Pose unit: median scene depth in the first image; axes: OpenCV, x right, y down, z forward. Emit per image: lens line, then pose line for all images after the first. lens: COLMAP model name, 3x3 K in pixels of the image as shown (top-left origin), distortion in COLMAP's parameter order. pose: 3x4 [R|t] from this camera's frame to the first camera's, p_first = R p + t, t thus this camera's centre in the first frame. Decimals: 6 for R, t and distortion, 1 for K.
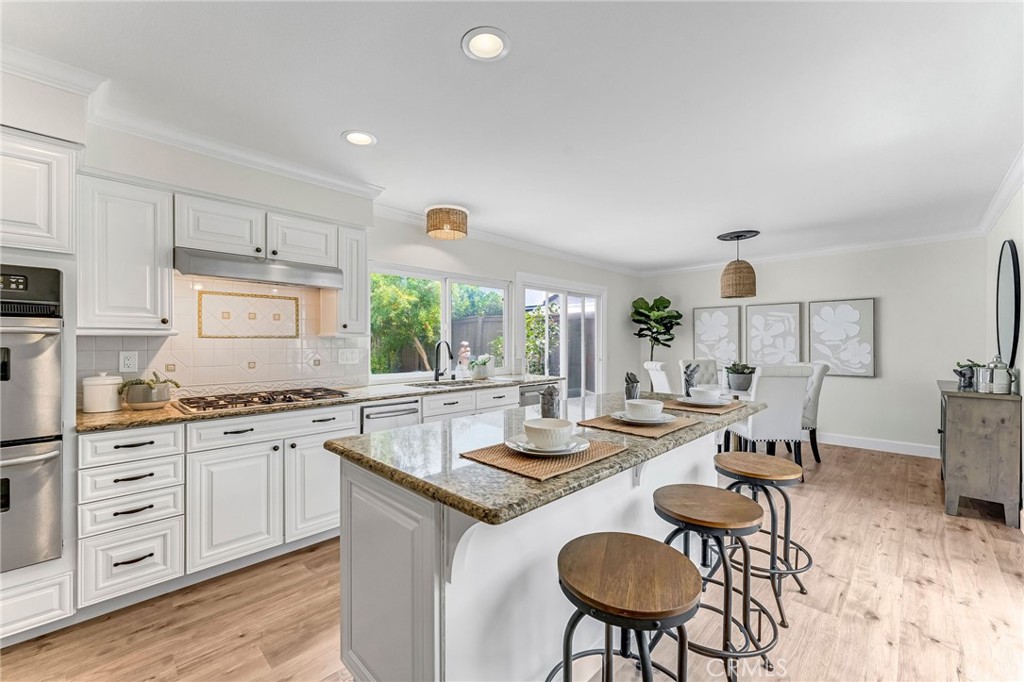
lens RADIAL K [[412.7, 0, 505.8], [0, 412.7, 343.3], [0, 0, 1]] dist [0.000696, 0.000026]
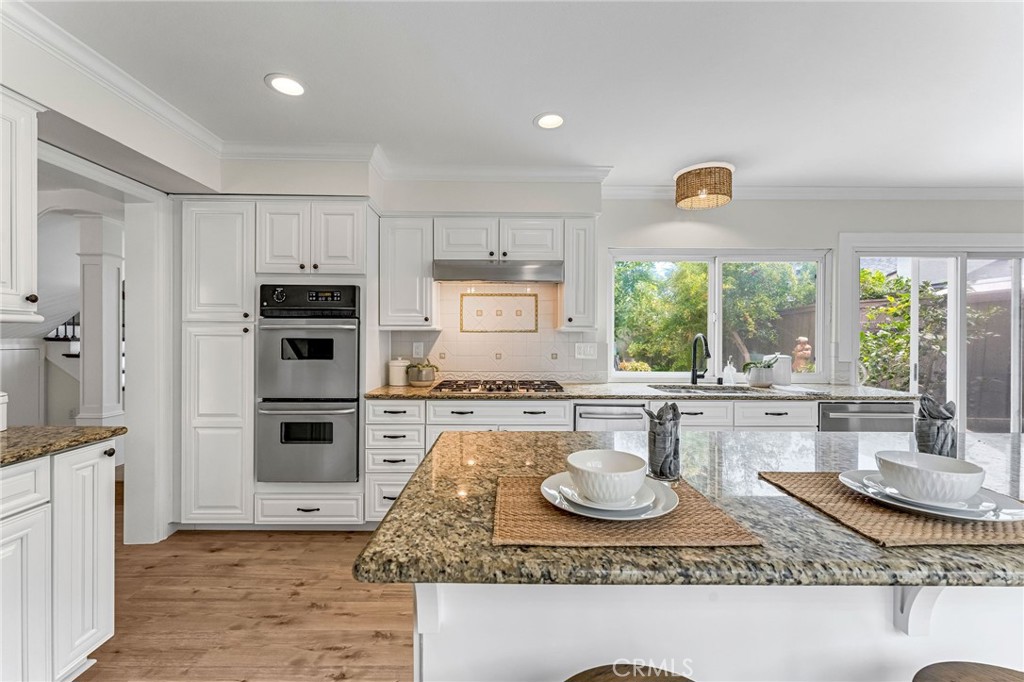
lens RADIAL K [[416.9, 0, 504.3], [0, 416.9, 340.1], [0, 0, 1]] dist [-0.000661, -0.000302]
pose [[0.703961, 0.007880, -0.710195, 0.201784], [-0.005530, 0.999969, 0.005613, 0.002160], [0.710217, -0.000024, 0.703982, 0.196311]]
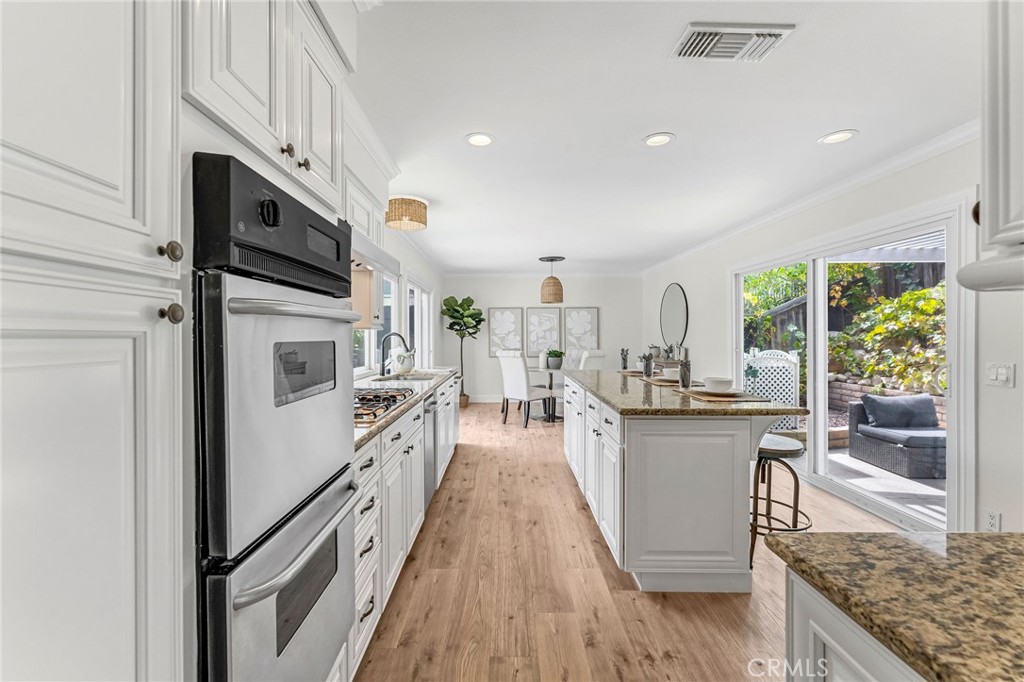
lens RADIAL K [[416.9, 0, 504.3], [0, 416.9, 340.1], [0, 0, 1]] dist [-0.000661, -0.000302]
pose [[0.712701, -0.009349, 0.701406, -0.830893], [0.002657, 0.999940, 0.010628, -0.001021], [-0.701463, -0.005711, 0.712683, 0.160910]]
